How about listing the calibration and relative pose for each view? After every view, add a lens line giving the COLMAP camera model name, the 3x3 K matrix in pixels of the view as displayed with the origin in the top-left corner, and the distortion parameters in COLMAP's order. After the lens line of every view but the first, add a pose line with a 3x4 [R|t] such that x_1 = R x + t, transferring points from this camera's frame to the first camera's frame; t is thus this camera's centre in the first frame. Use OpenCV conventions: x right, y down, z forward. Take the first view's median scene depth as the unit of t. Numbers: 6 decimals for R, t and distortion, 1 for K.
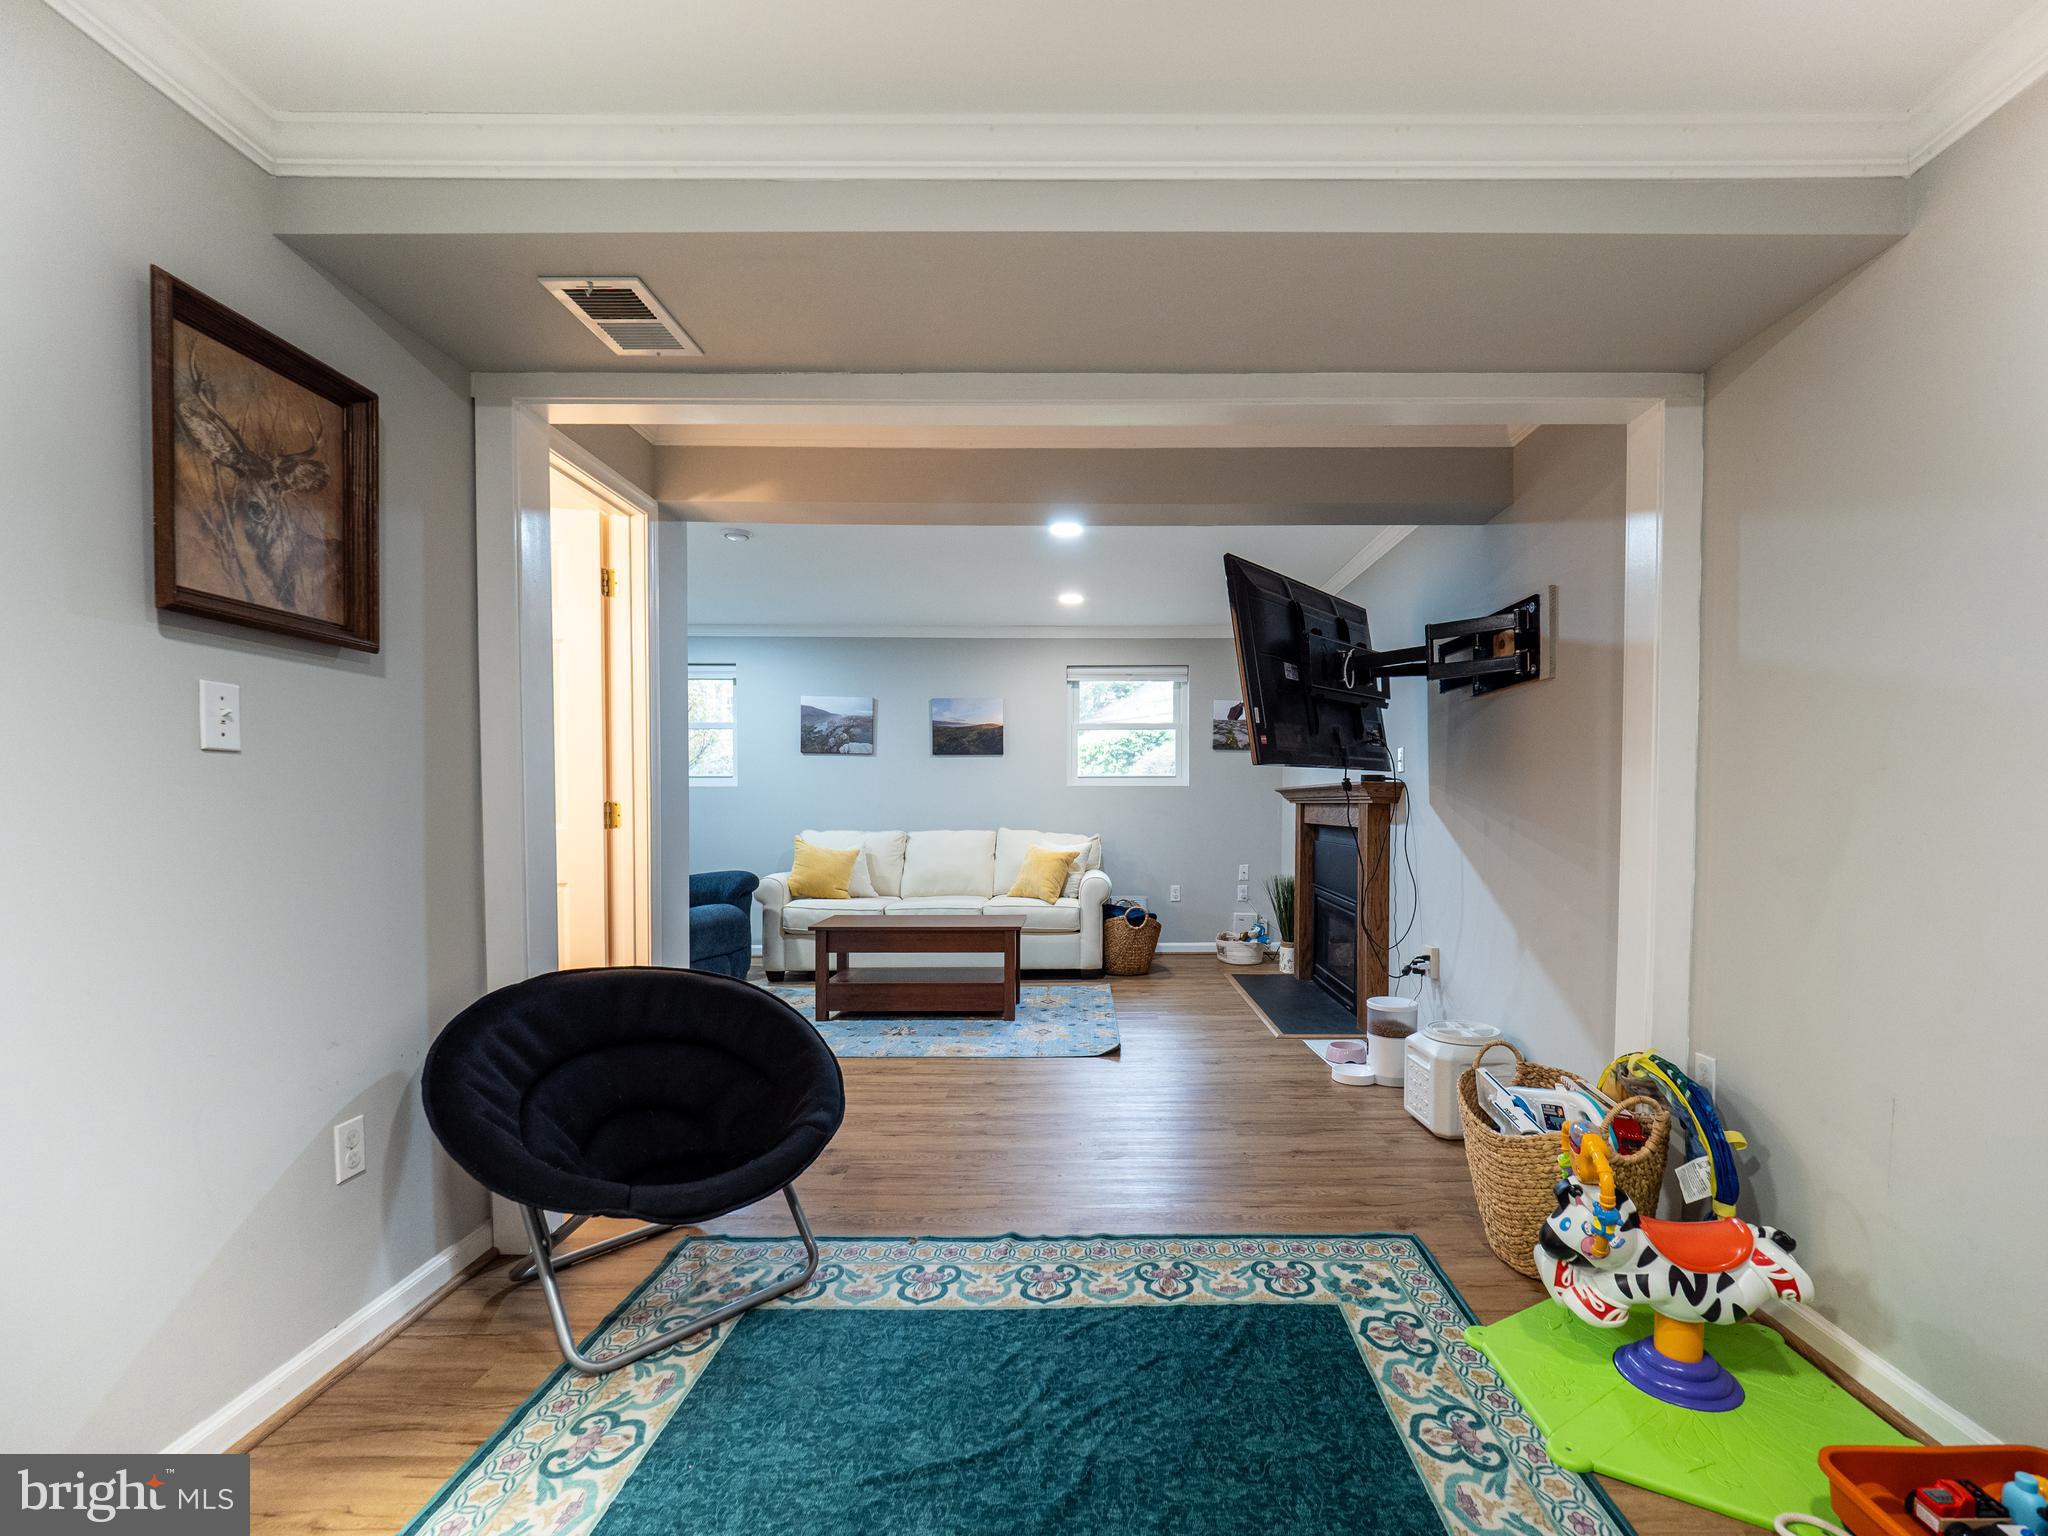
lens RADIAL K [[897.7, 0, 1088.4], [0, 897.7, 813.1], [0, 0, 1]] dist [-0.000182, -0.011338]
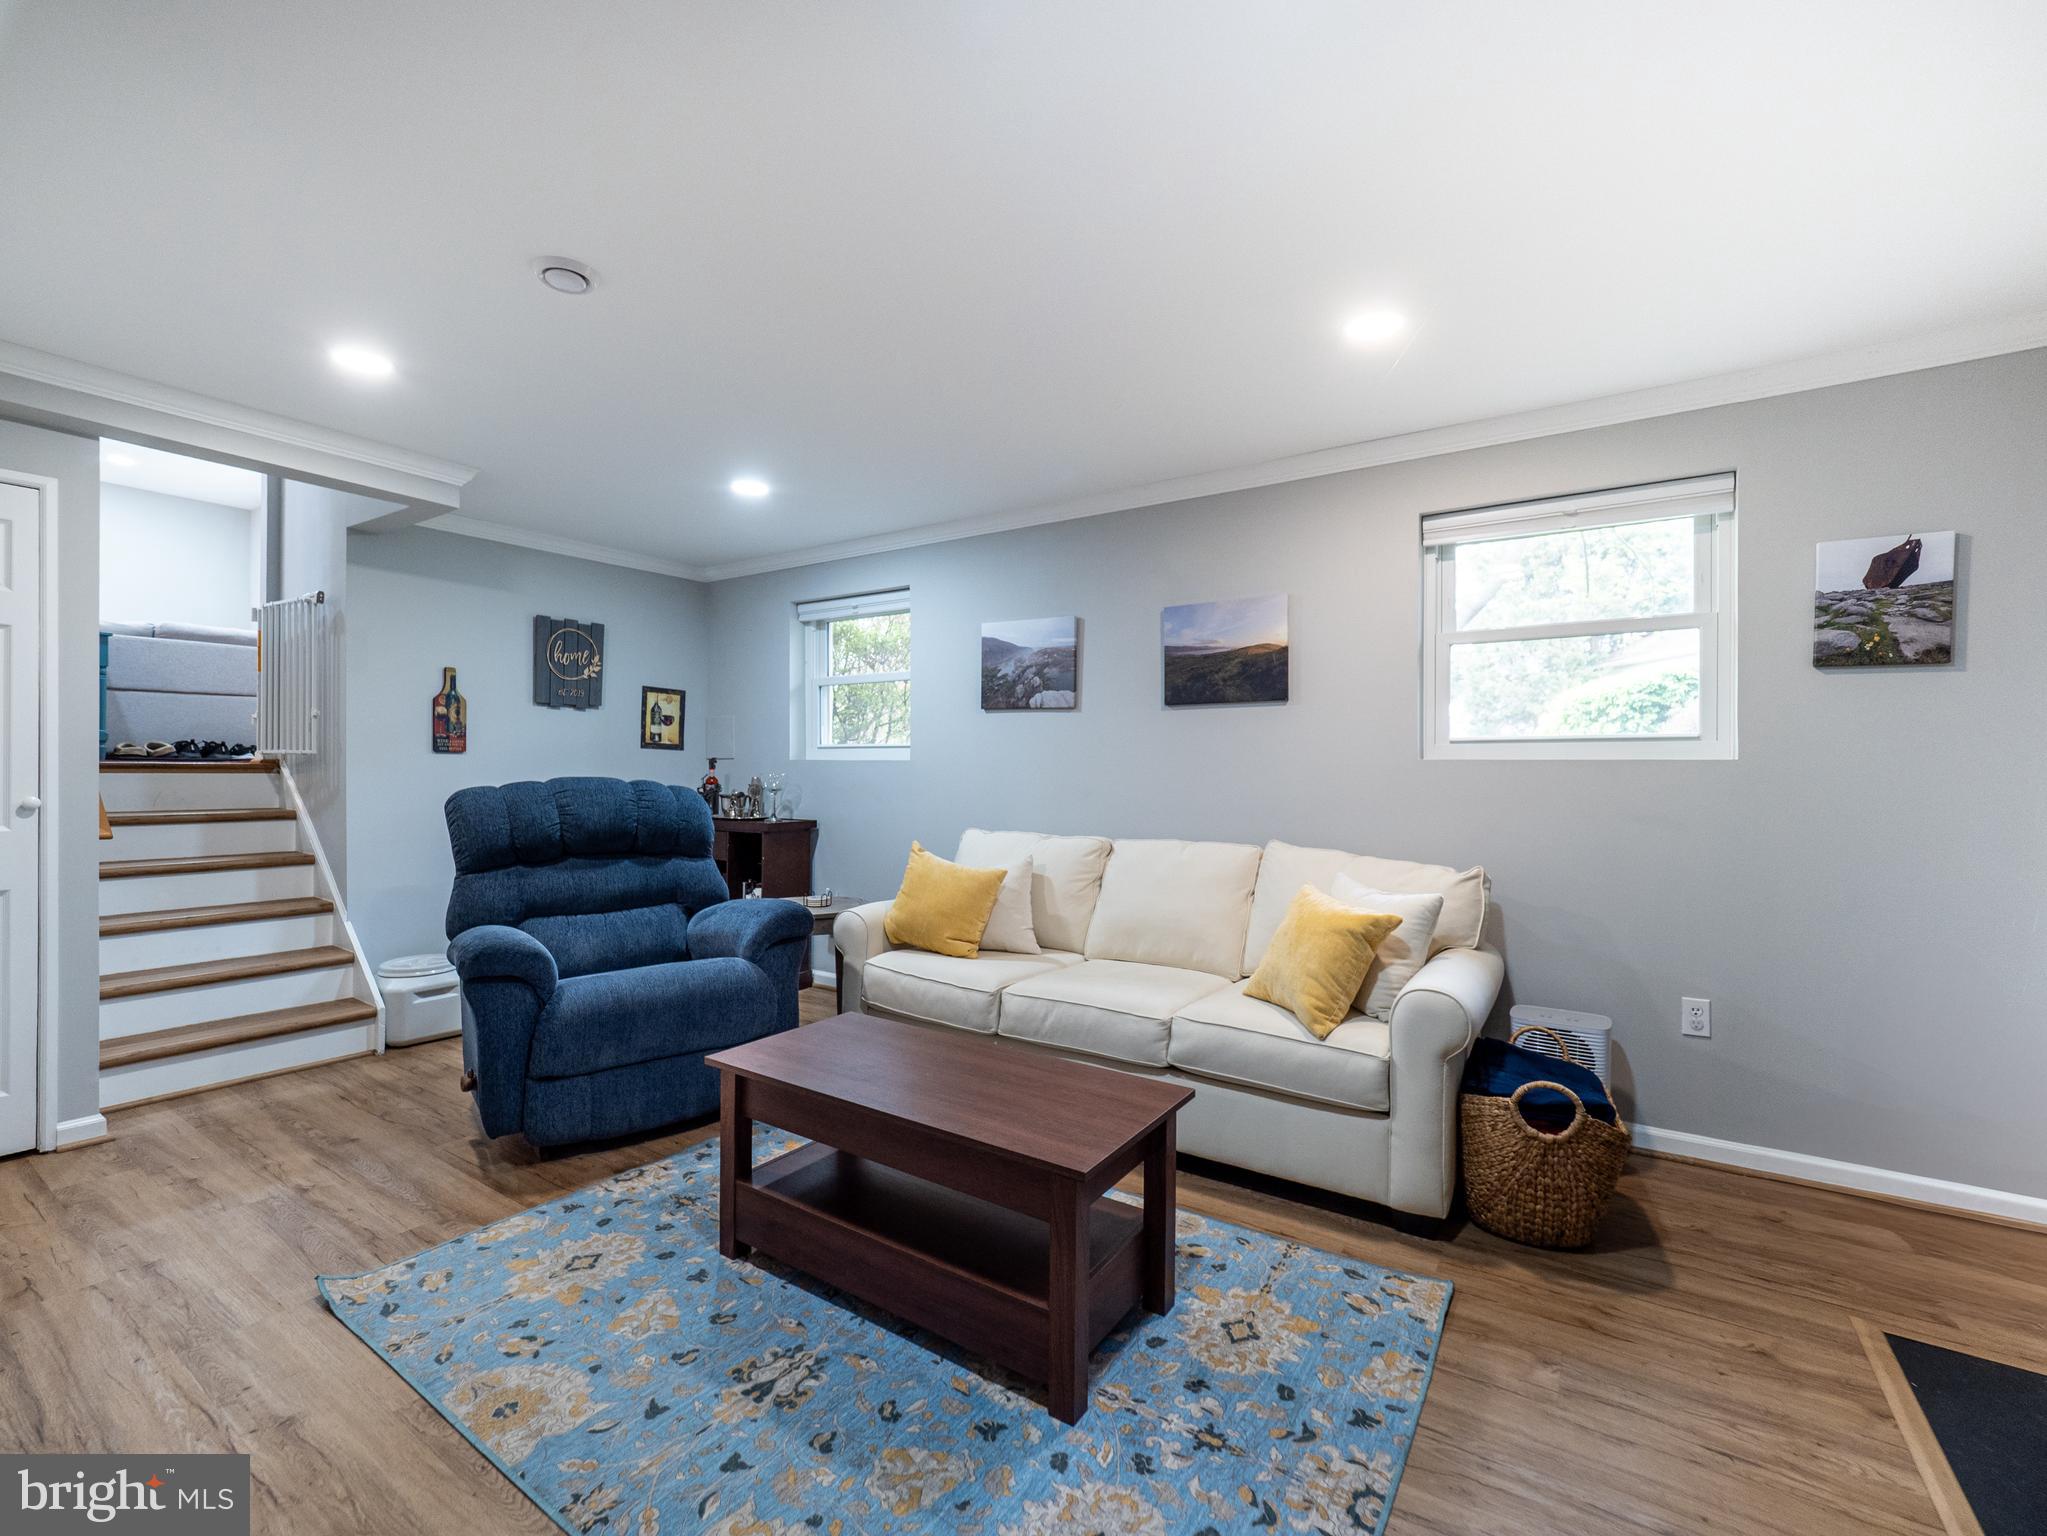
lens RADIAL K [[878.4, 0, 1017.4], [0, 878.4, 762.5], [0, 0, 1]] dist [-0.011318, -0.000312]
pose [[0.822604, 0.001117, -0.568614, 0.069860], [-0.010804, 0.999848, -0.013665, -0.020553], [0.568513, 0.017385, 0.822491, 0.500645]]
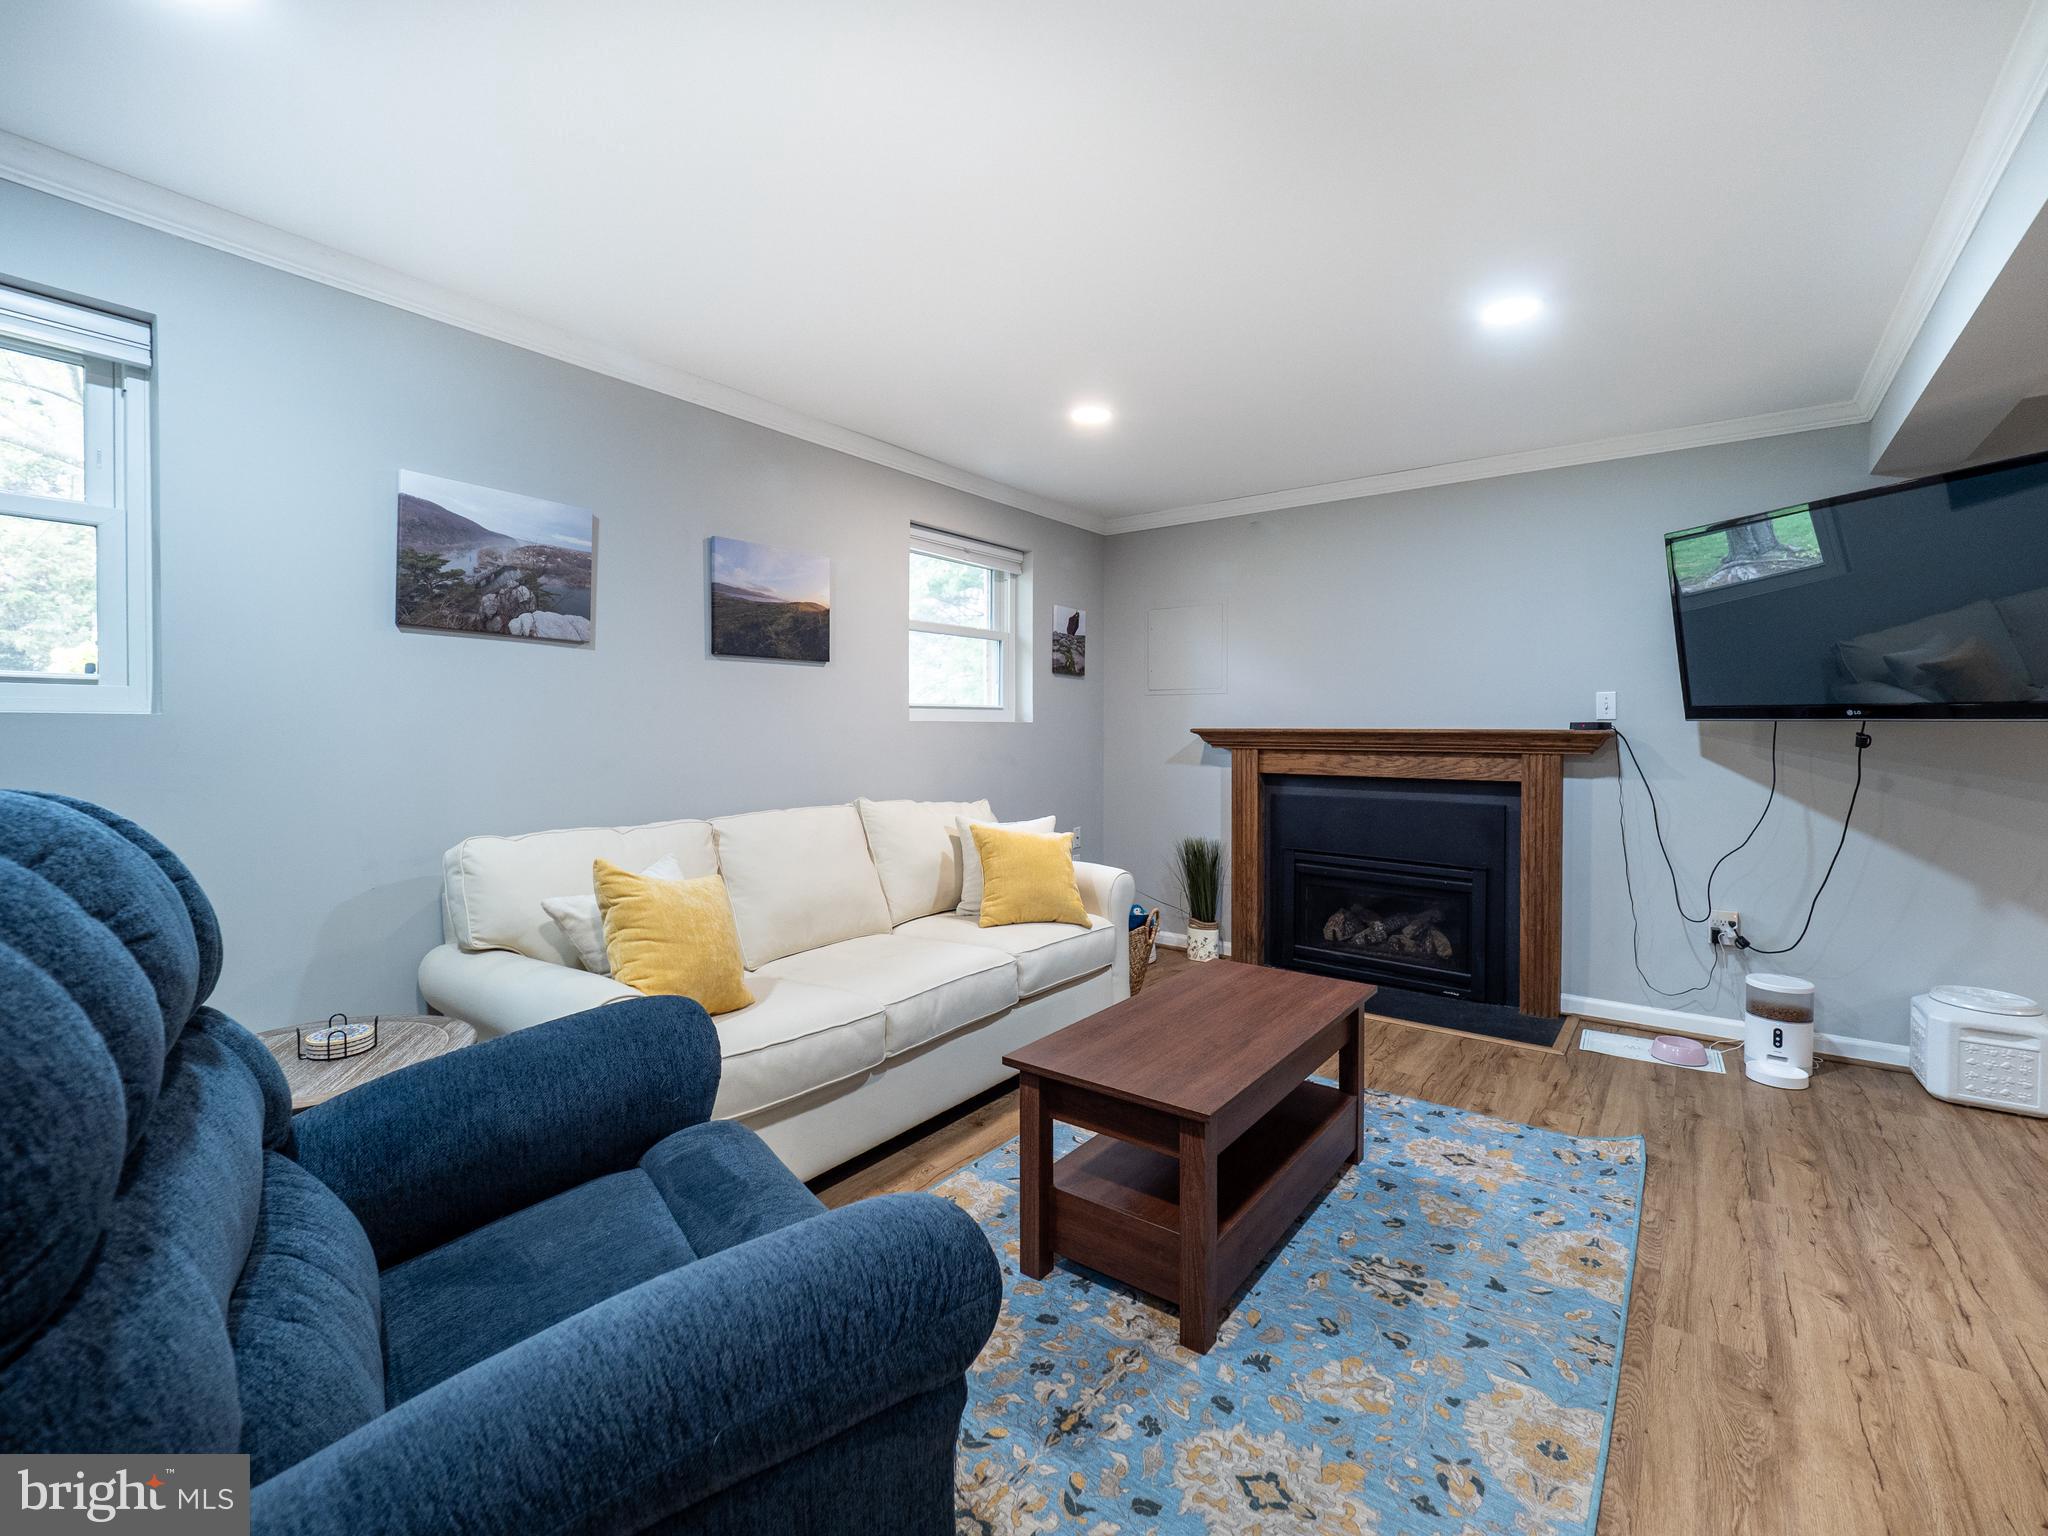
lens RADIAL K [[905.3, 0, 1022.7], [0, 905.3, 732.4], [0, 0, 1]] dist [-0.010008, -0.000746]
pose [[0.613110, -0.000626, 0.789997, -0.467053], [0.004749, 0.999985, -0.002893, -0.021666], [-0.789983, 0.005526, 0.613104, 0.592520]]
